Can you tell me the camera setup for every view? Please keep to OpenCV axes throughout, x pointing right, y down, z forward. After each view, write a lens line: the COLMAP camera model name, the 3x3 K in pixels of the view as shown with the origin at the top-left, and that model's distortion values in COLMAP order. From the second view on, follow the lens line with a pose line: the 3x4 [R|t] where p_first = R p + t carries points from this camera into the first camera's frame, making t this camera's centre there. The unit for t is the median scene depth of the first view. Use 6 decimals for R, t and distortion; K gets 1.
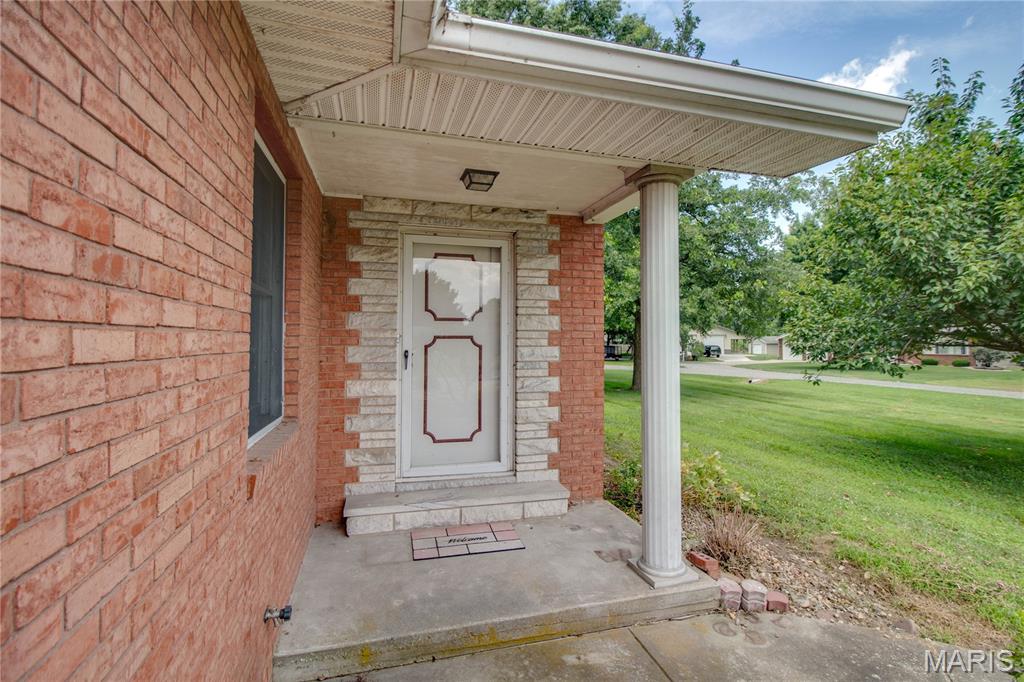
lens RADIAL K [[499.8, 0, 512.4], [0, 499.8, 336.9], [0, 0, 1]] dist [-0.002566, -0.002067]
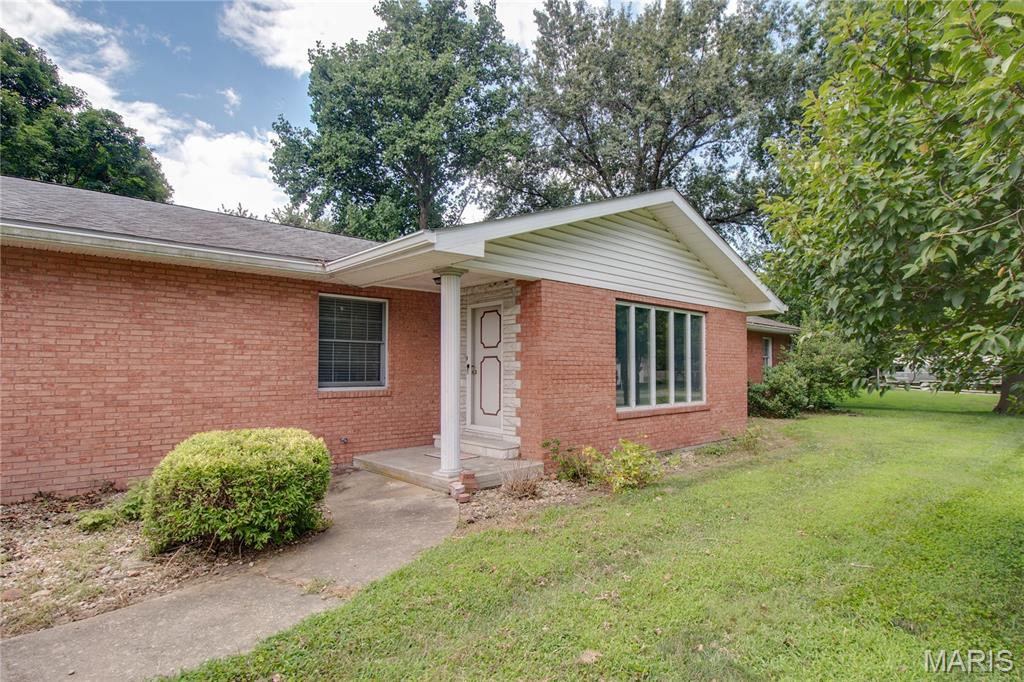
lens RADIAL K [[524.8, 0, 507.8], [0, 524.8, 365.5], [0, 0, 1]] dist [0.003322, -0.000804]
pose [[0.462454, -0.015488, -0.886508, 1.595844], [0.020464, 0.999768, -0.006792, 0.044343], [0.886407, -0.015000, 0.462663, 0.182651]]
